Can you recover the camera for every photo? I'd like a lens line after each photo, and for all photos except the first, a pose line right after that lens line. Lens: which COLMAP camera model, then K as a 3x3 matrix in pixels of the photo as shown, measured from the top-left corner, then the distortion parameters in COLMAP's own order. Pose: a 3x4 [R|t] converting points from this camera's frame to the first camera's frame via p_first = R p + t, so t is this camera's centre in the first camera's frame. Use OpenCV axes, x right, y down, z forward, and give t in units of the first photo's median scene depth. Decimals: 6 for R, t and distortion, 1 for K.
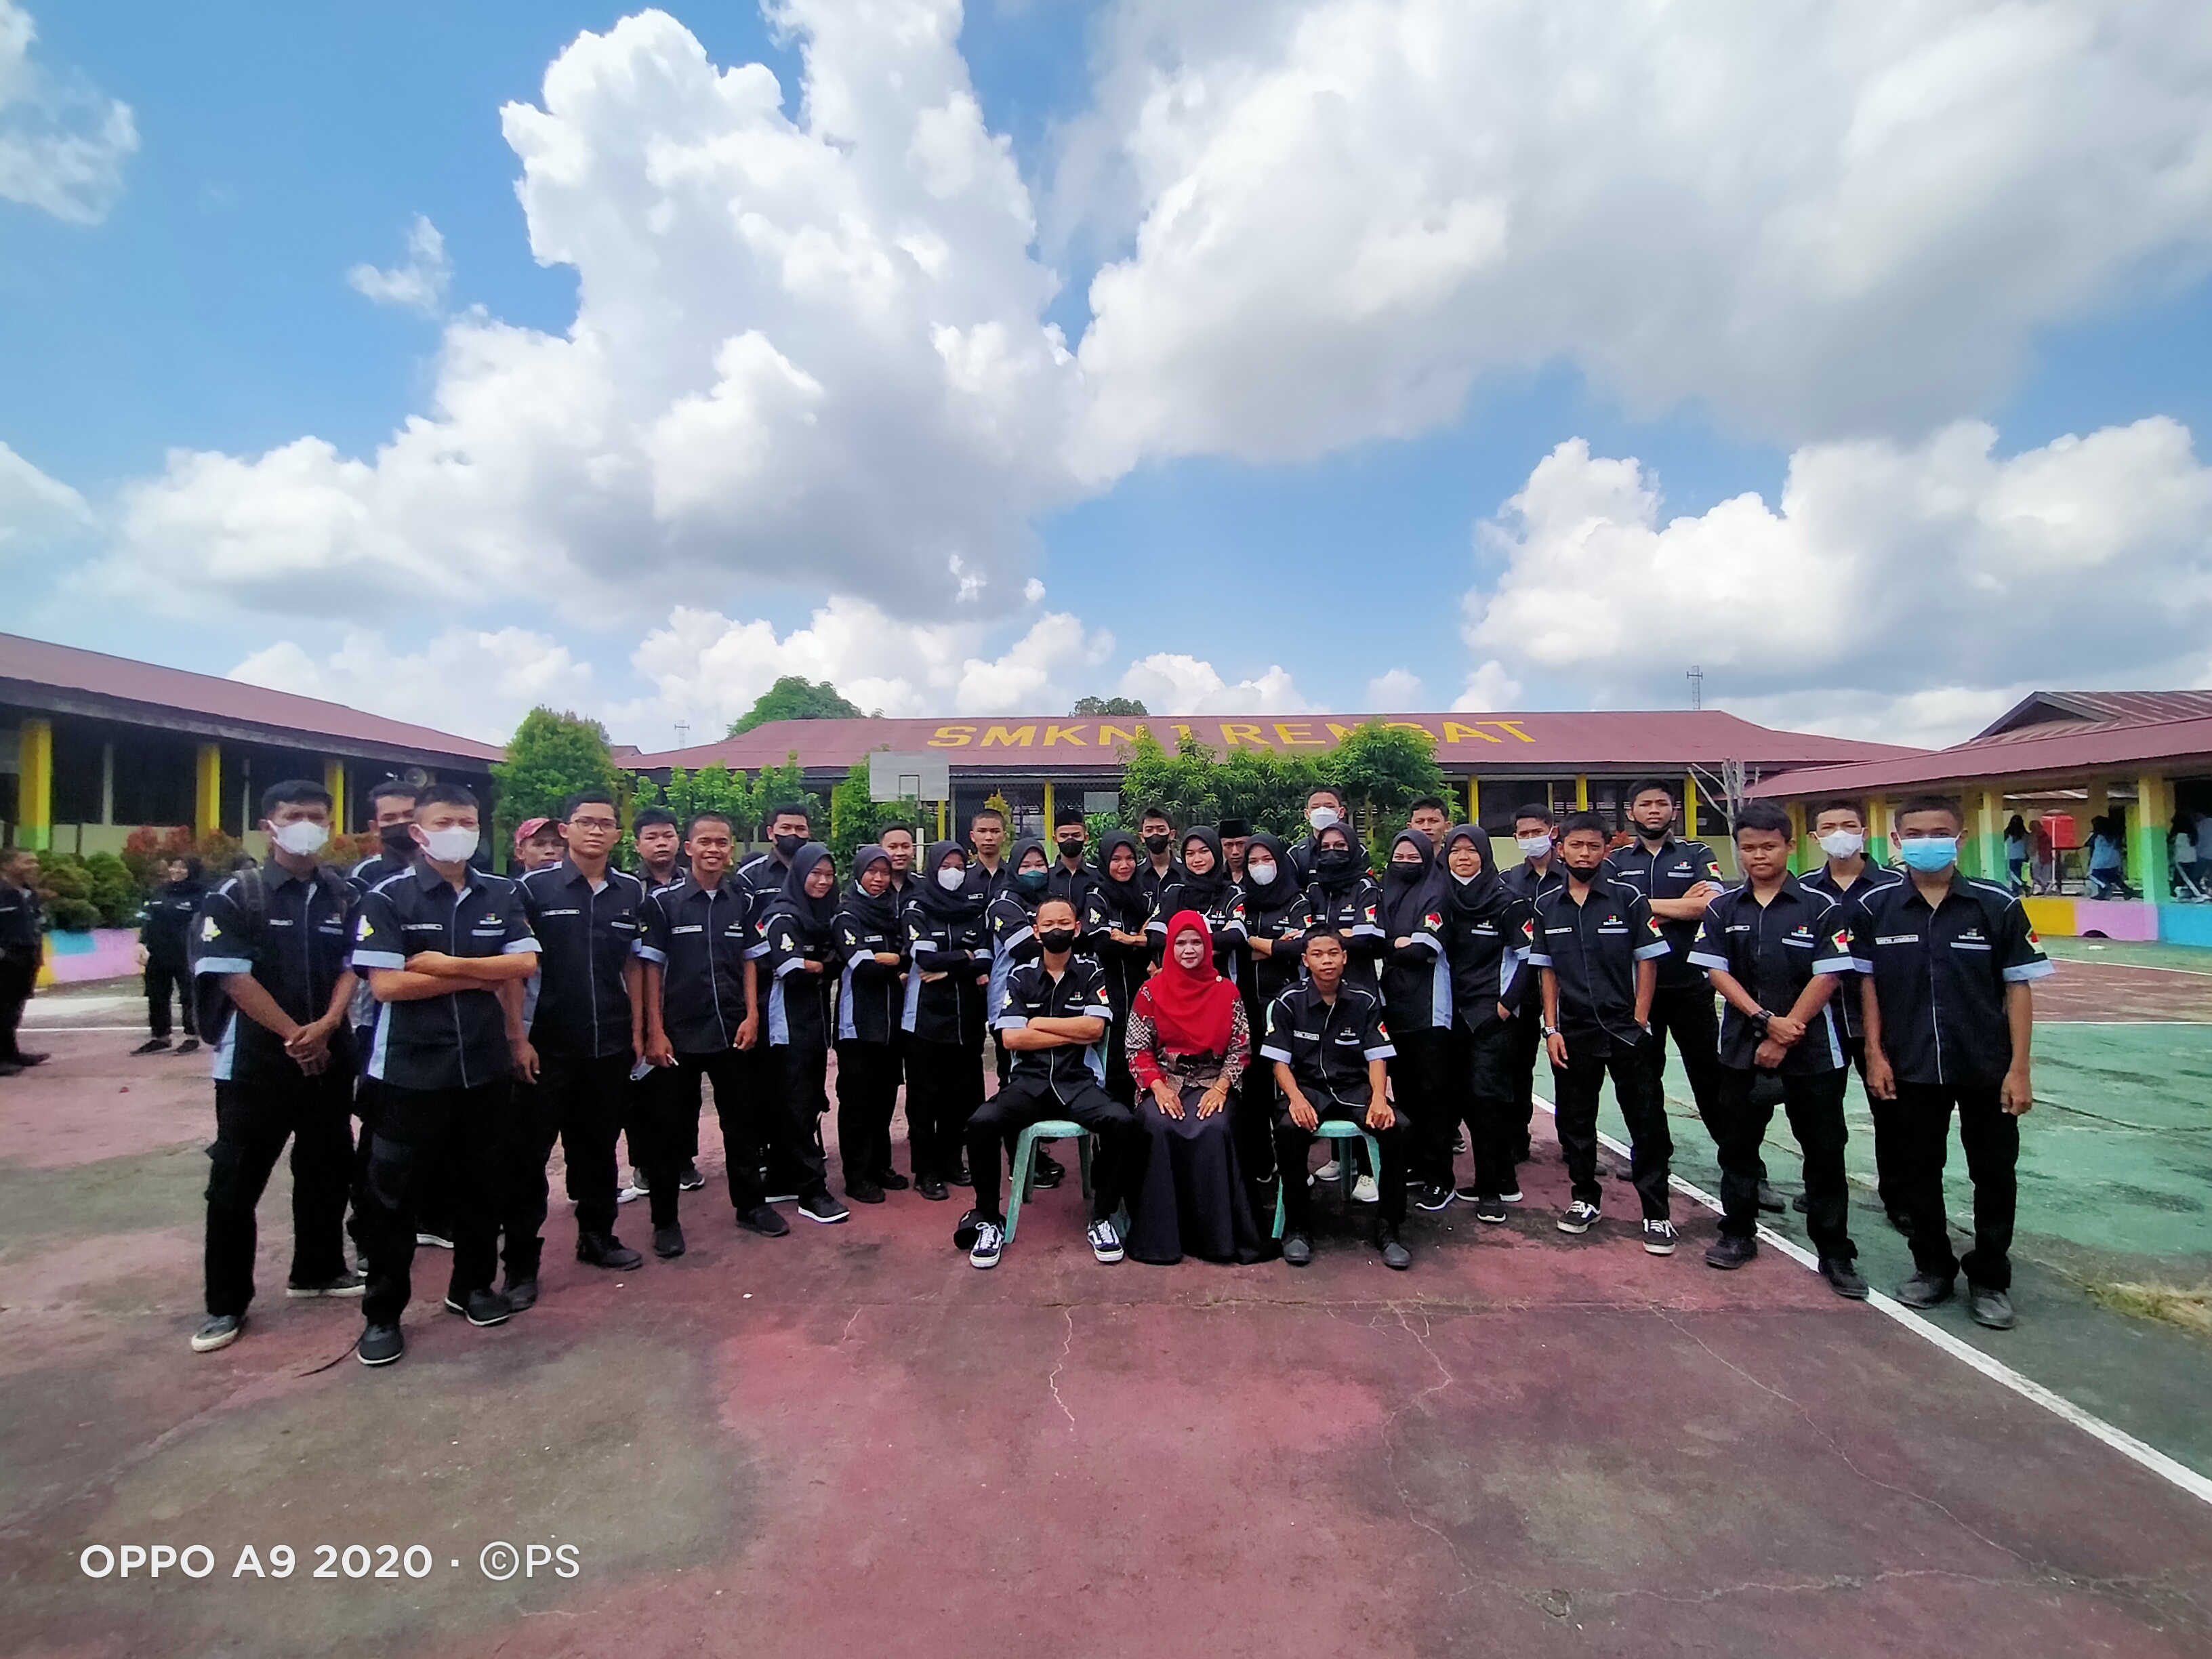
lens RADIAL K [[1007.4, 0, 1103.5], [0, 1007.4, 828.2], [0, 0, 1]] dist [0.001164, 0.000173]
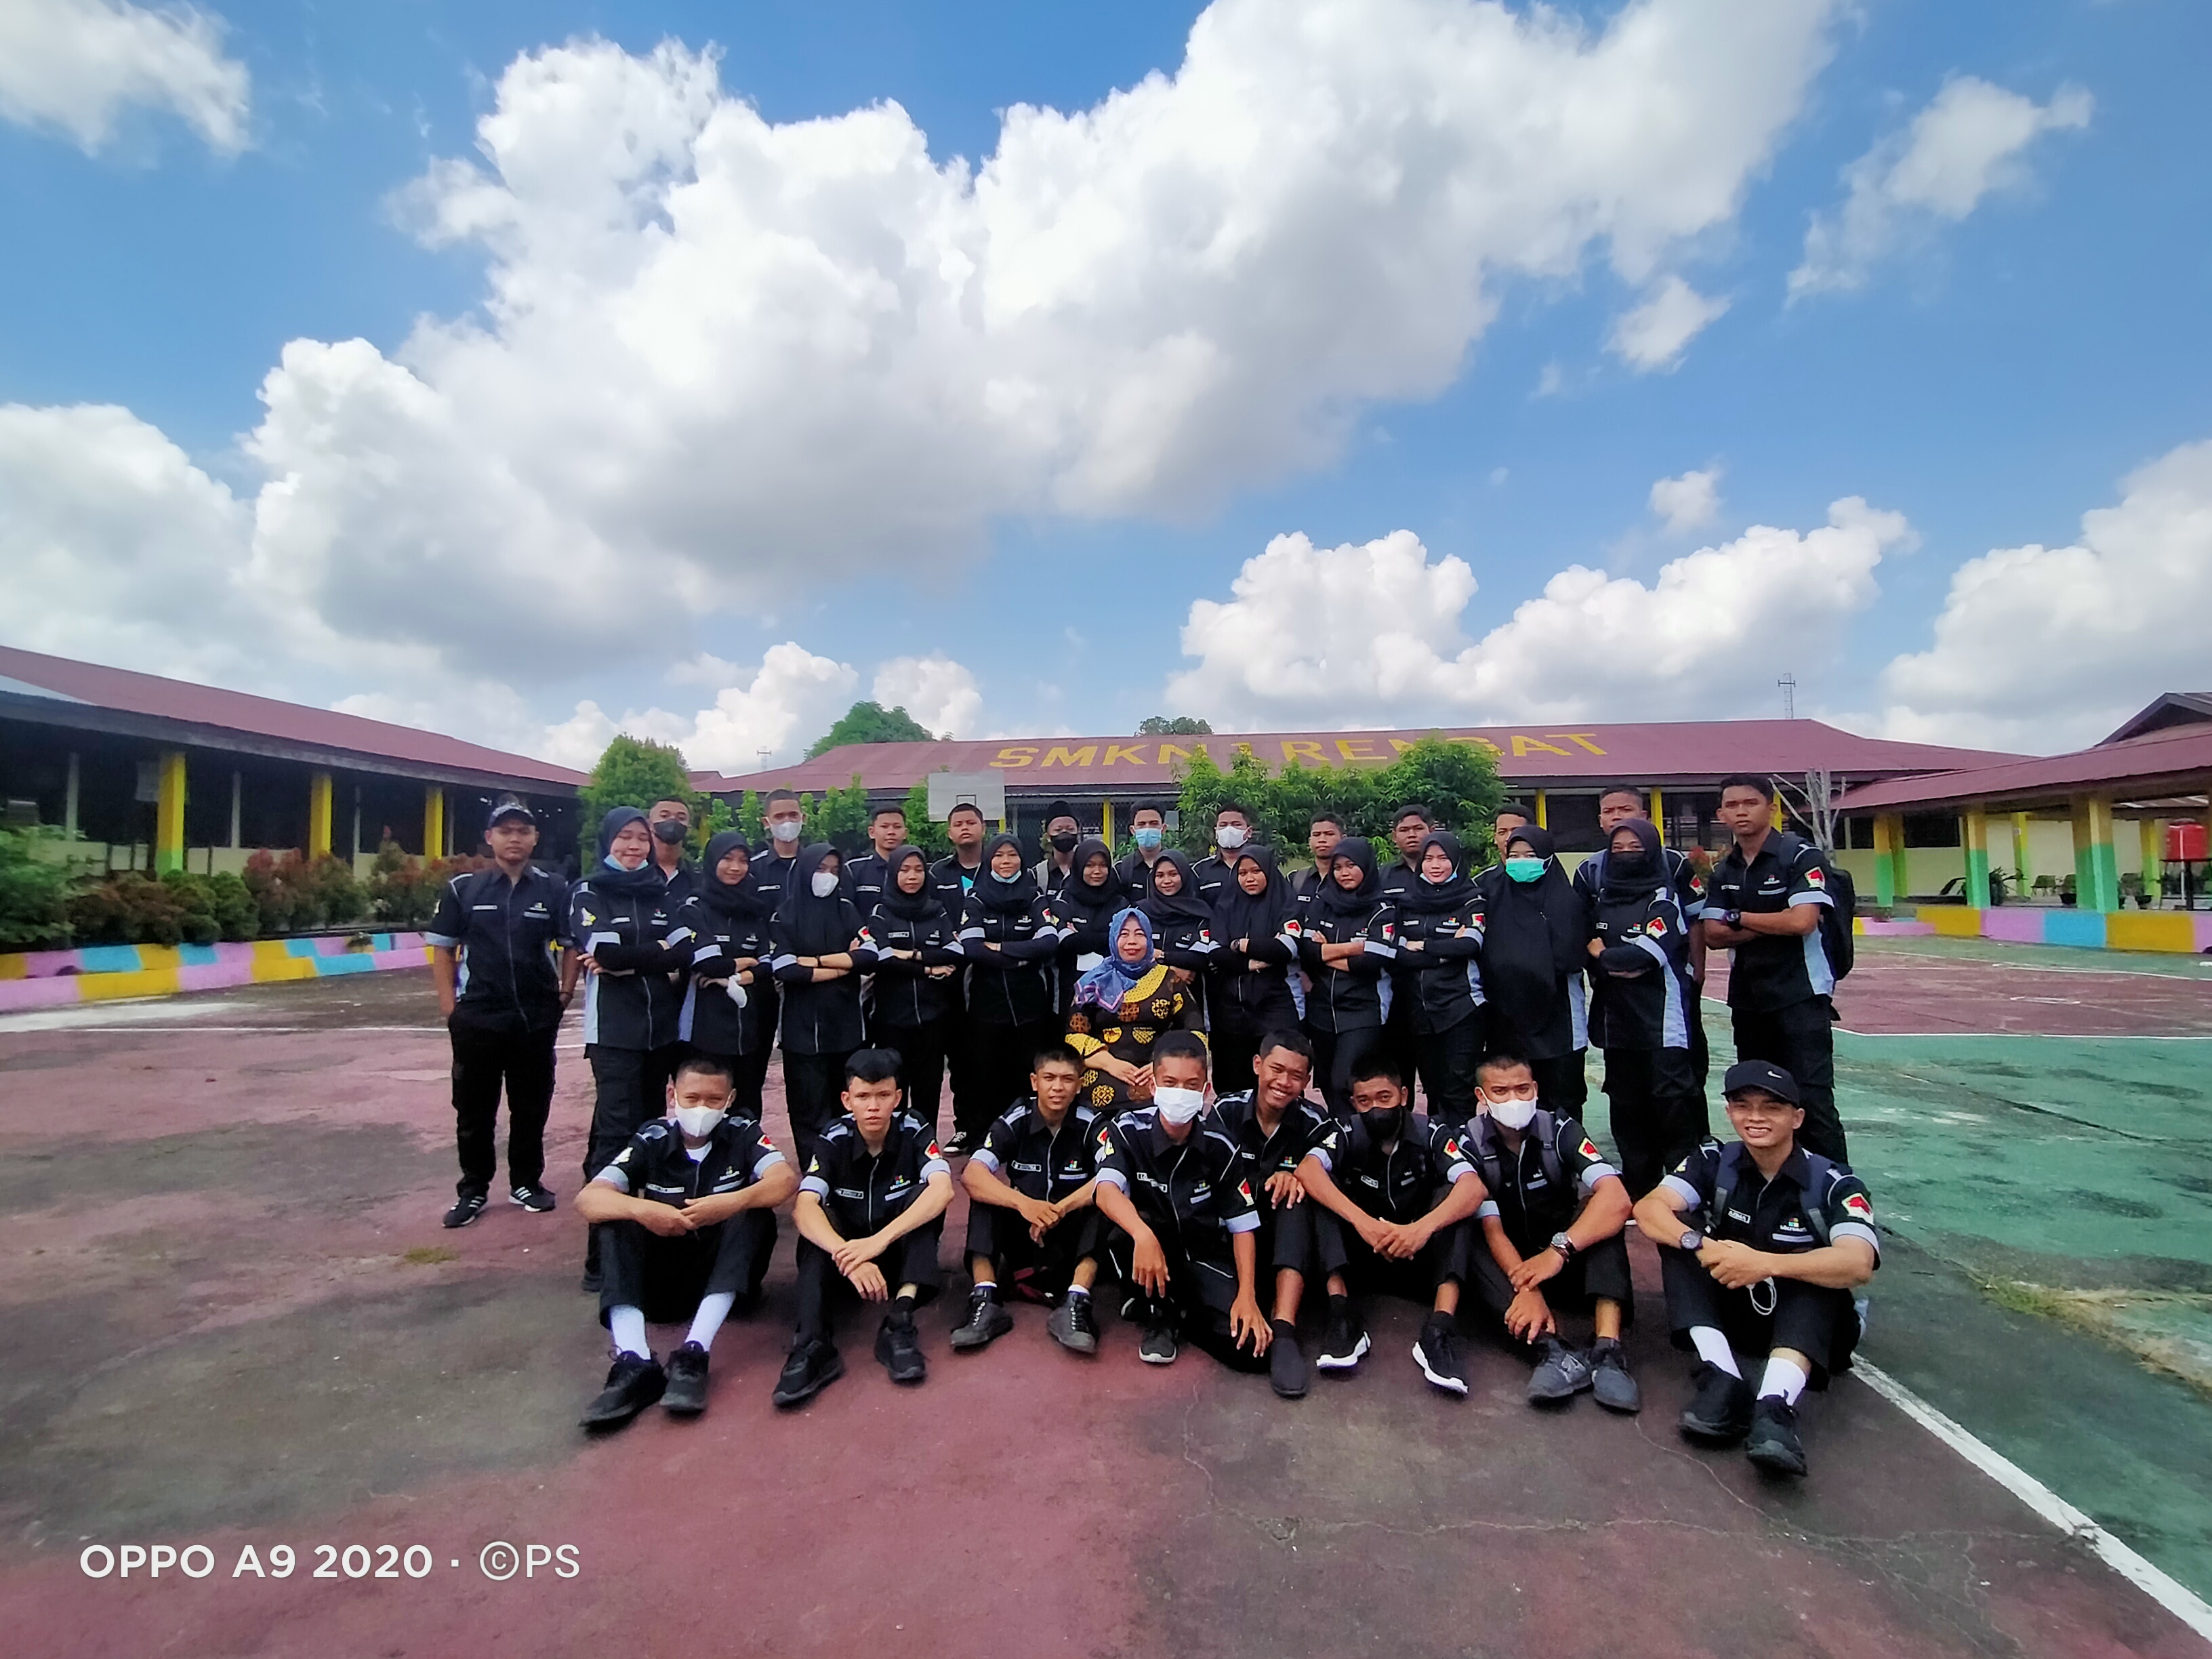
lens RADIAL K [[1007.8, 0, 1098.3], [0, 1007.8, 821.3], [0, 0, 1]] dist [0.001645, -0.000547]
pose [[0.996640, -0.008712, -0.081447, 0.097985], [0.006464, 0.999592, -0.027820, 0.014129], [0.081656, 0.027200, 0.996289, -0.027202]]
